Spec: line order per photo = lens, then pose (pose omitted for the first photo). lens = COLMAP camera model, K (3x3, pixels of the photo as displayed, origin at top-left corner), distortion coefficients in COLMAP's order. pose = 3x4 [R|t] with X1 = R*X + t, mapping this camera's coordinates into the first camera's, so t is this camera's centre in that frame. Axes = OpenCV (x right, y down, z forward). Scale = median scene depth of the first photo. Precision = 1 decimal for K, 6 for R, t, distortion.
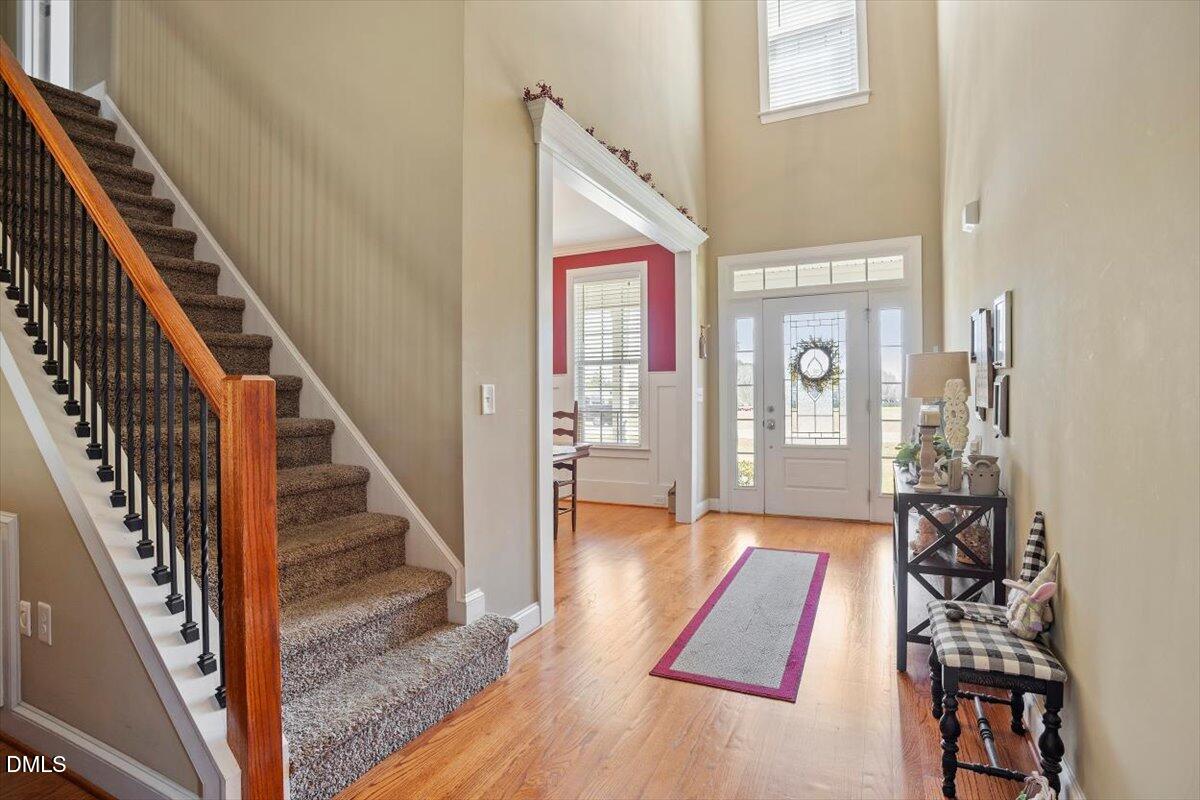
lens RADIAL K [[575.5, 0, 600.0], [0, 575.5, 400.0], [0, 0, 1]] dist [-0.050809, 0.000720]
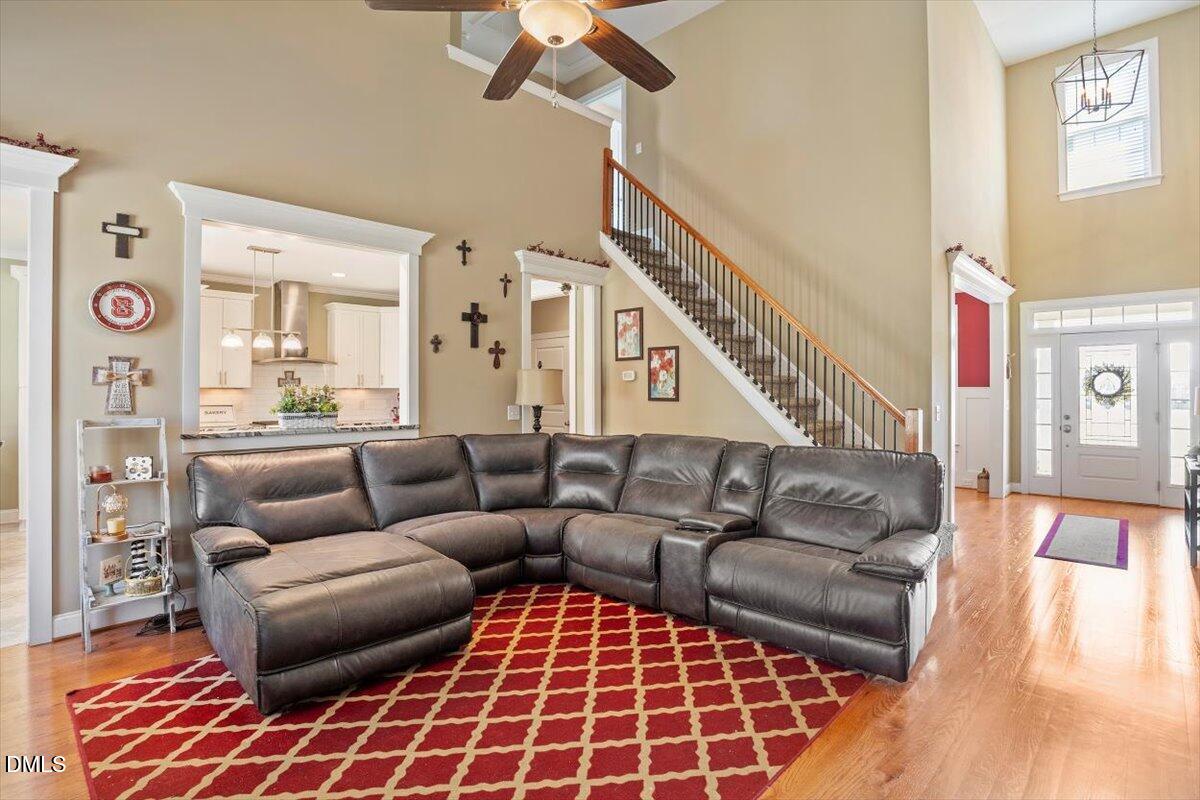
lens RADIAL K [[596.9, 0, 598.3], [0, 596.9, 388.9], [0, 0, 1]] dist [-0.019087, 0.001517]
pose [[0.957172, 0.007878, -0.289413, -0.354321], [-0.011724, 0.999864, -0.011557, -0.021972], [0.289283, 0.014455, 0.957134, -0.638938]]
